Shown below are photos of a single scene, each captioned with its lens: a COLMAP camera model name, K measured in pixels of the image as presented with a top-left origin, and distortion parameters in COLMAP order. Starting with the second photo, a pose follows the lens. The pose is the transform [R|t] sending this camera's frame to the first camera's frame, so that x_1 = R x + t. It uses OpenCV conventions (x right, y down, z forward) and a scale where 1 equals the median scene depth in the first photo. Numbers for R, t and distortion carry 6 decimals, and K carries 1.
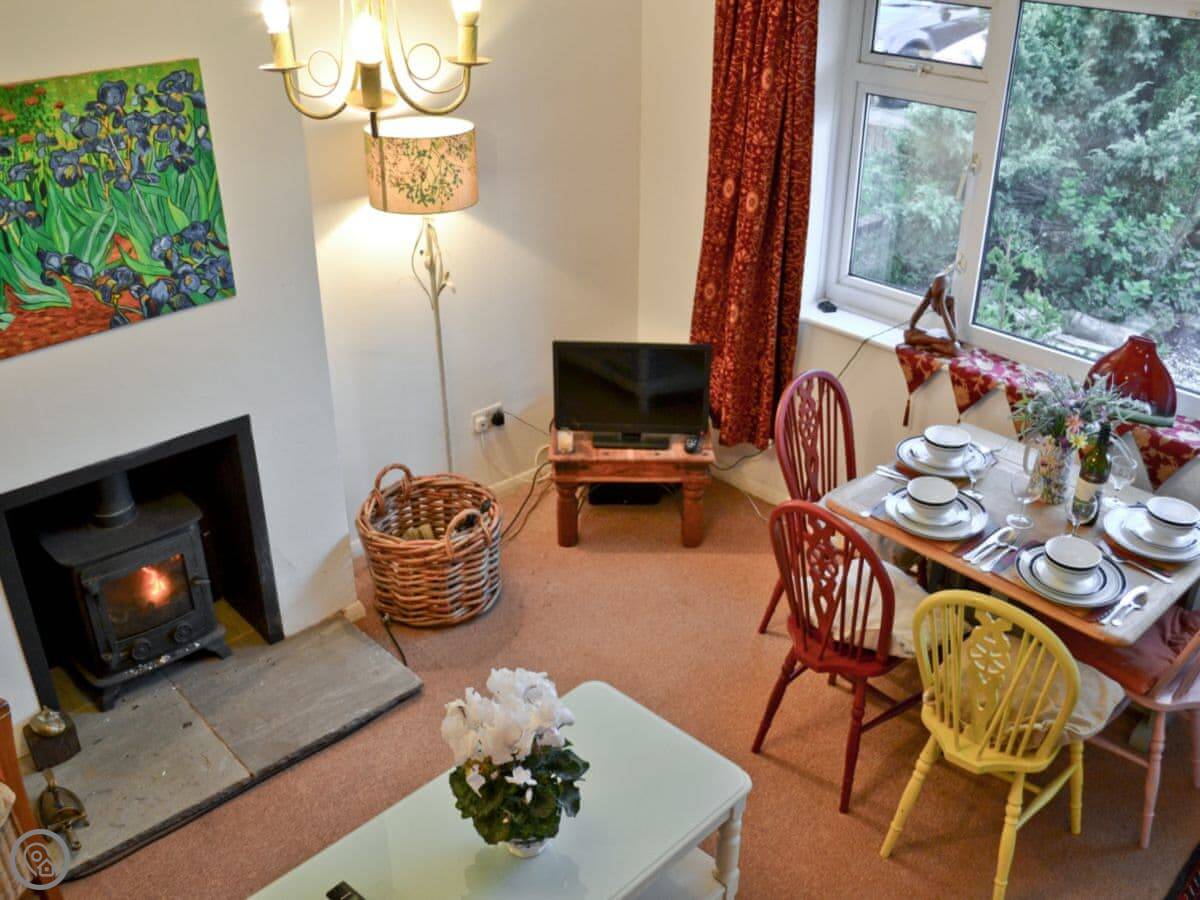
lens RADIAL K [[1109.9, 0, 600.0], [0, 1109.9, 450.0], [0, 0, 1]] dist [-0.070126, 0.010386]
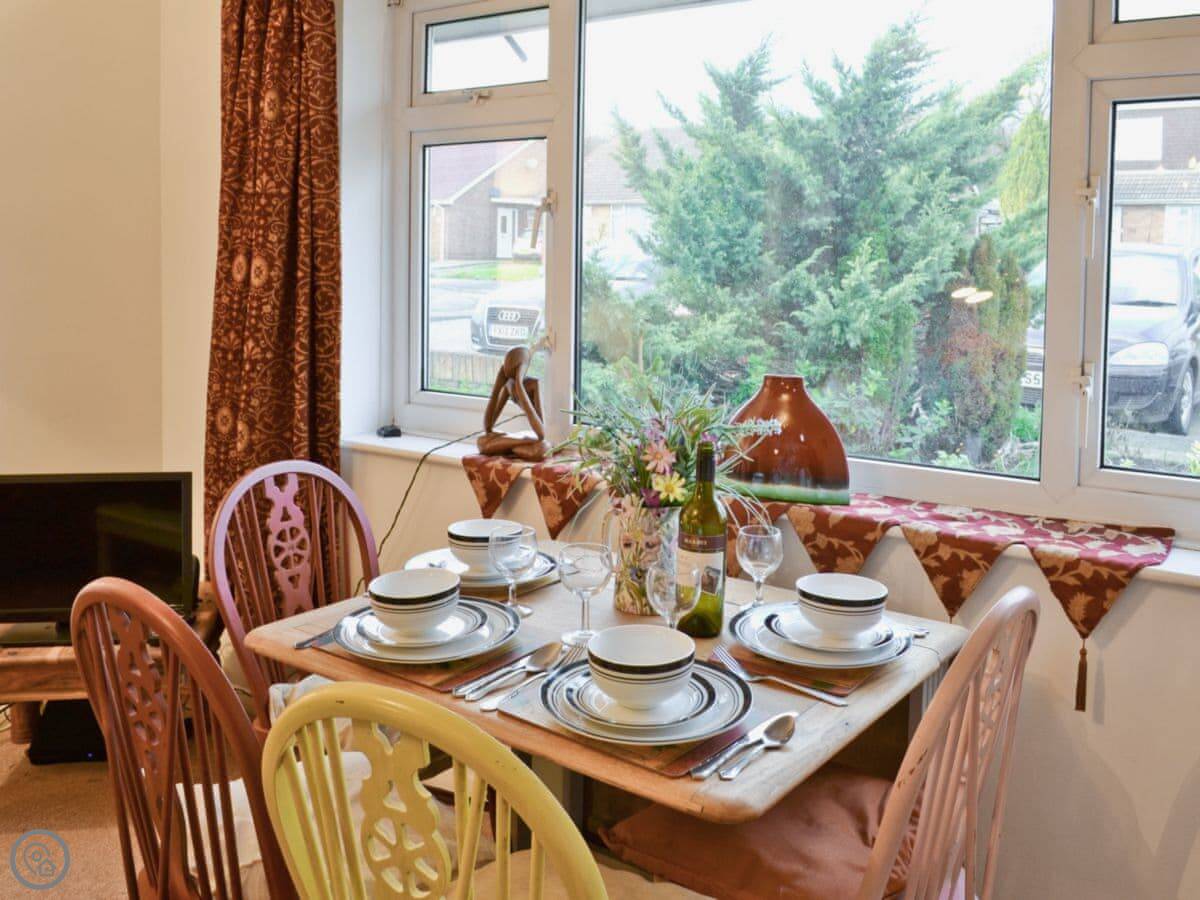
lens RADIAL K [[1108.9, 0, 599.6], [0, 1108.9, 345.8], [0, 0, 1]] dist [-0.021935, -0.005806]
pose [[0.984028, -0.004232, 0.177962, 0.231310], [0.075503, 0.915261, -0.395722, 0.119950], [-0.161207, 0.402839, 0.900963, 0.348671]]
